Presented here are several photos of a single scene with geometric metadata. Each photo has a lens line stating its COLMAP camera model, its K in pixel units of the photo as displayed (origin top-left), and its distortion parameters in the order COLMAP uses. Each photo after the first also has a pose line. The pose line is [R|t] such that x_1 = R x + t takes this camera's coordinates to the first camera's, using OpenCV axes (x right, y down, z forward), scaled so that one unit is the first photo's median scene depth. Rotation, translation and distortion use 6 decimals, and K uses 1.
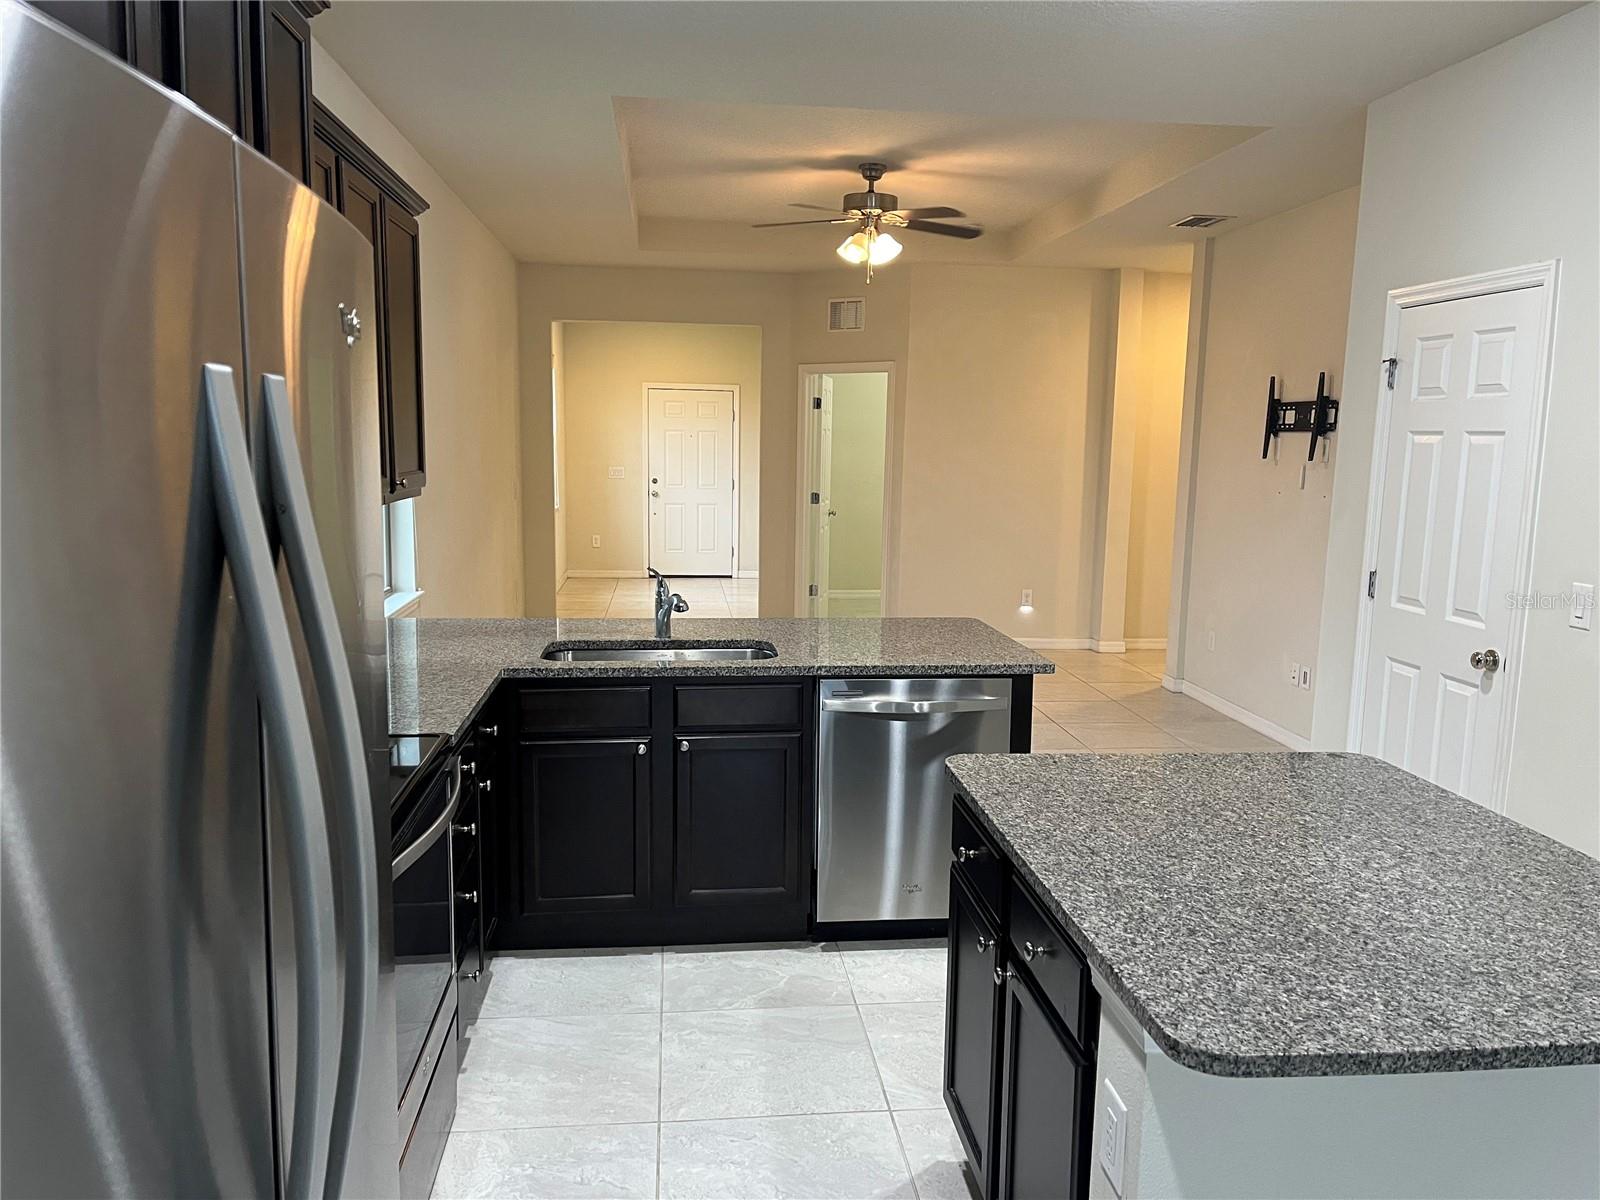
lens RADIAL K [[1202.4, 0, 800.9], [0, 1202.4, 612.3], [0, 0, 1]] dist [0.079657, -0.096521]
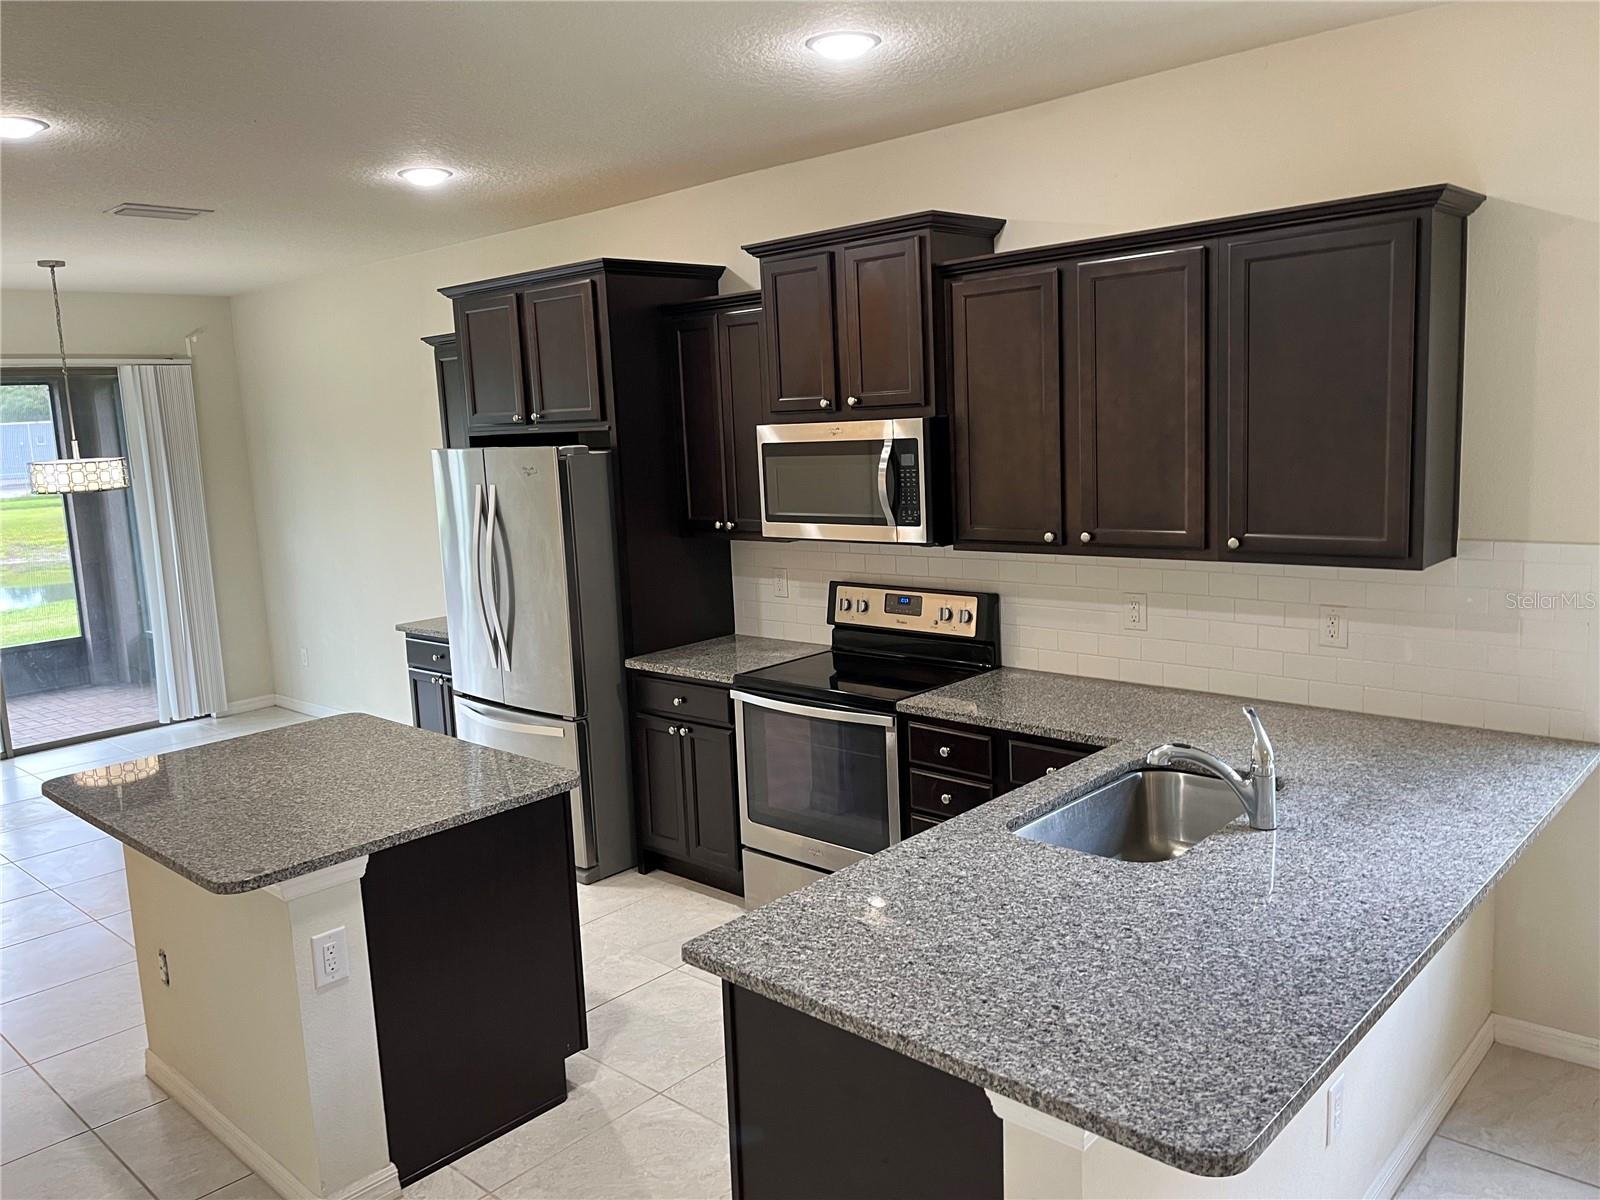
lens RADIAL K [[1202.4, 0, 787.2], [0, 1202.4, 586.7], [0, 0, 1]] dist [0.079657, -0.096521]
pose [[-0.751346, 0.112607, -0.650230, 0.531045], [-0.058637, 0.970044, 0.235748, -0.265511], [0.657298, 0.215256, -0.722235, 1.411236]]
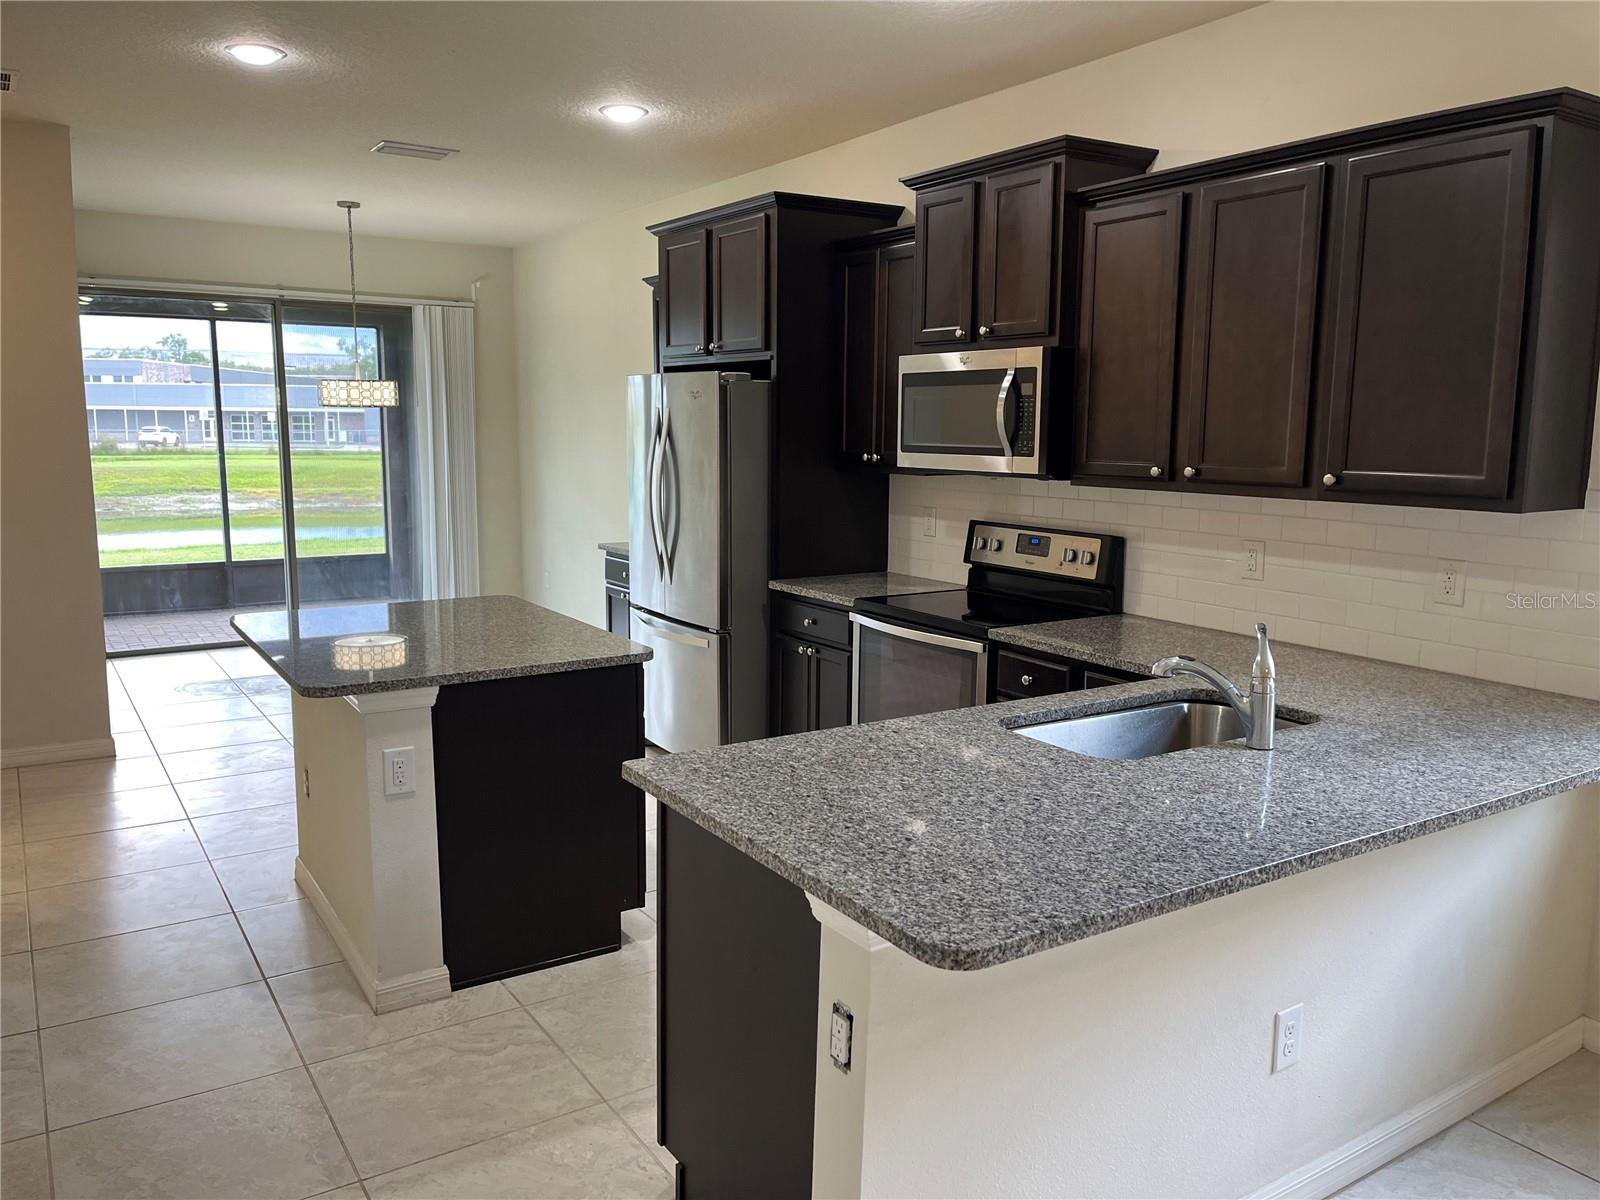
lens RADIAL K [[1202.4, 0, 814.1], [0, 1202.4, 590.3], [0, 0, 1]] dist [0.079657, -0.096521]
pose [[-0.886389, 0.041866, -0.461043, 0.408113], [-0.088615, 0.962143, 0.257738, -0.216420], [0.454380, 0.269312, -0.849123, 1.553756]]
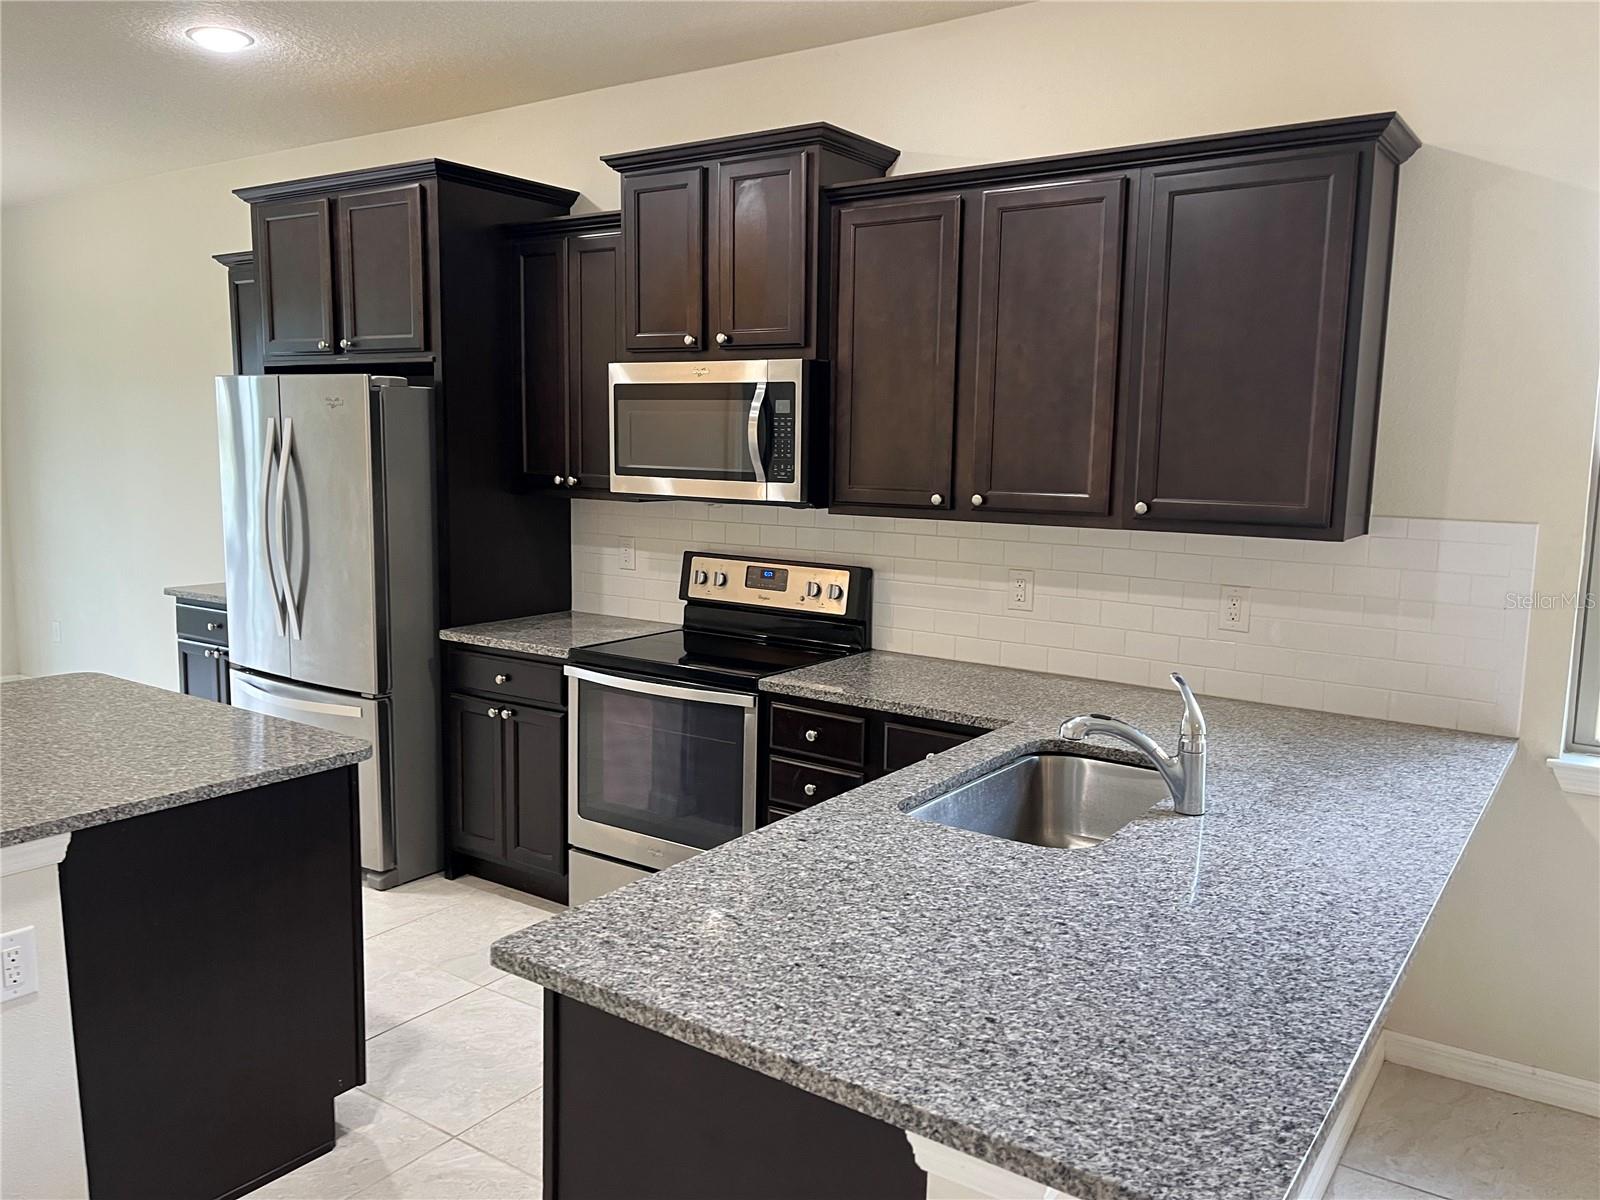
lens RADIAL K [[1202.4, 0, 807.3], [0, 1202.4, 596.4], [0, 0, 1]] dist [0.079657, -0.096521]
pose [[-0.647703, 0.072561, -0.758430, 0.457327], [-0.136456, 0.968311, 0.209174, -0.184928], [0.749574, 0.238975, -0.617276, 1.318118]]
